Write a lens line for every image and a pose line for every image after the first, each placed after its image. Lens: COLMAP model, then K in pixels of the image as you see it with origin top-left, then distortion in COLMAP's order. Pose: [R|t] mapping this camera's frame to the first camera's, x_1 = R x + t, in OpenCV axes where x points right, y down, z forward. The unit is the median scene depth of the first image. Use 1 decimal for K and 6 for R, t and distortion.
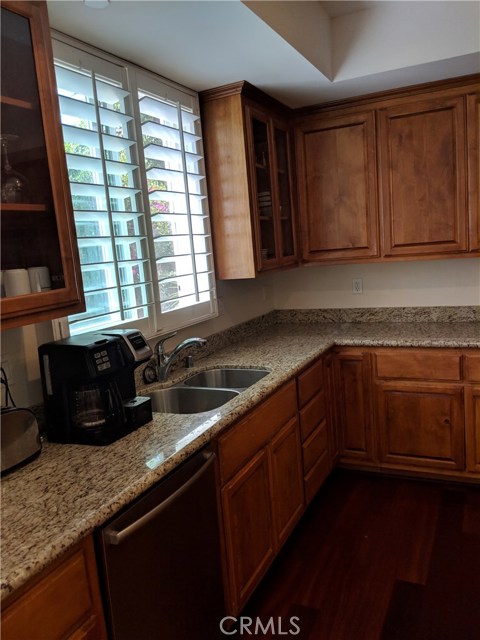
lens RADIAL K [[519.2, 0, 237.0], [0, 519.2, 317.8], [0, 0, 1]] dist [0.053181, -0.096576]
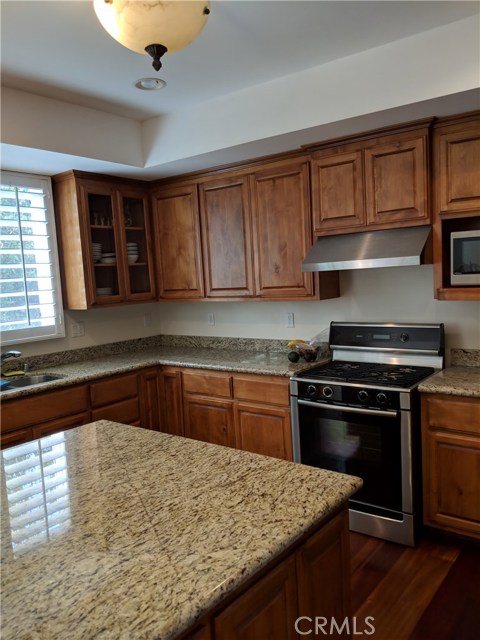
lens RADIAL K [[519.2, 0, 239.2], [0, 519.2, 321.1], [0, 0, 1]] dist [0.053181, -0.096576]
pose [[0.978502, 0.047101, -0.200787, 0.653330], [-0.053750, 0.998168, -0.027791, -0.030004], [0.199110, 0.037985, 0.979241, -0.232788]]
